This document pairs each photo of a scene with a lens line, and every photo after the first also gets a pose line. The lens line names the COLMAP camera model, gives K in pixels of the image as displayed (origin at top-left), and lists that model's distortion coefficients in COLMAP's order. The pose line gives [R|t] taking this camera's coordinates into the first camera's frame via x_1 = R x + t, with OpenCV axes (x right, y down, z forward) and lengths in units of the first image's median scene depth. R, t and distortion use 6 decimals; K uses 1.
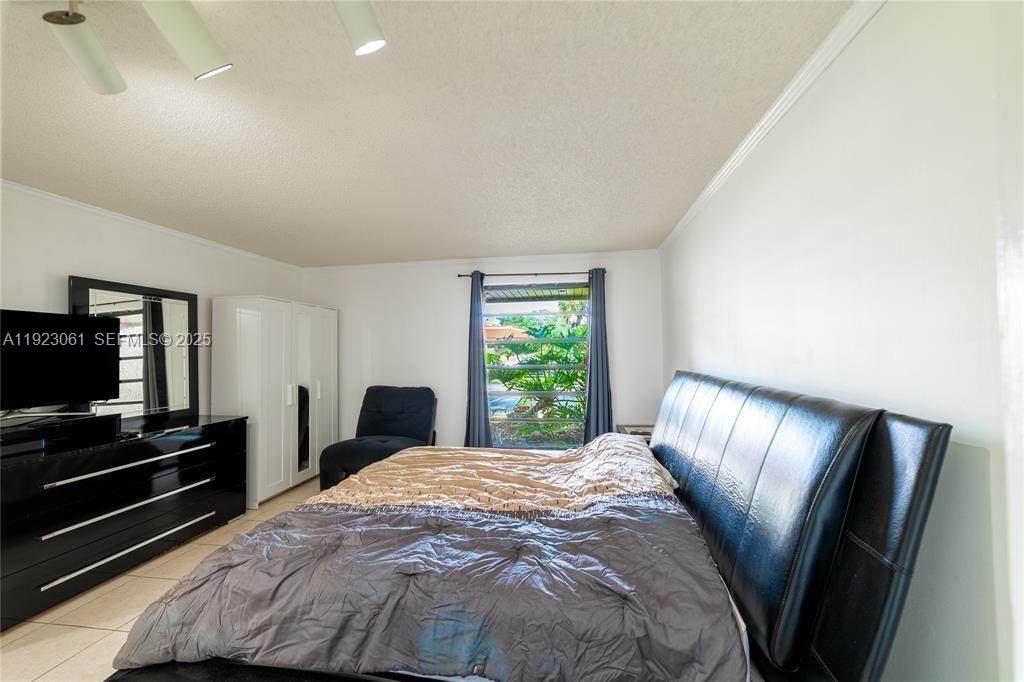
lens RADIAL K [[386.5, 0, 515.3], [0, 386.5, 344.3], [0, 0, 1]] dist [-0.001346, -0.000066]
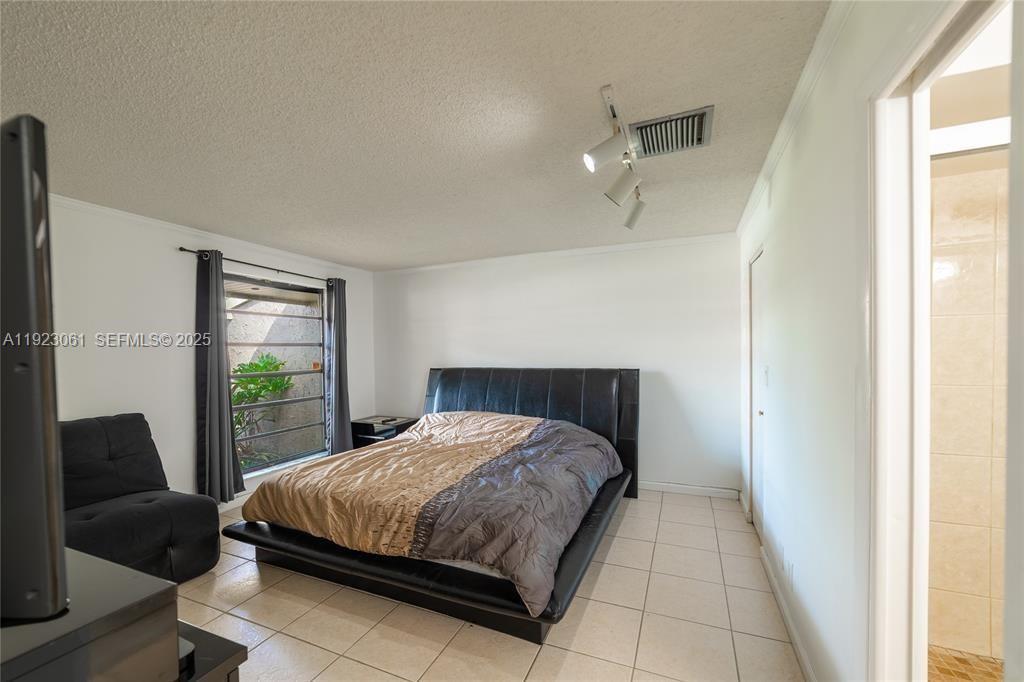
lens RADIAL K [[404.7, 0, 509.8], [0, 404.7, 361.8], [0, 0, 1]] dist [-0.018951, 0.000011]
pose [[0.254791, -0.019611, 0.966797, -0.730584], [-0.001373, 0.999786, 0.020642, 0.010008], [-0.966995, -0.006587, 0.254709, 0.249426]]
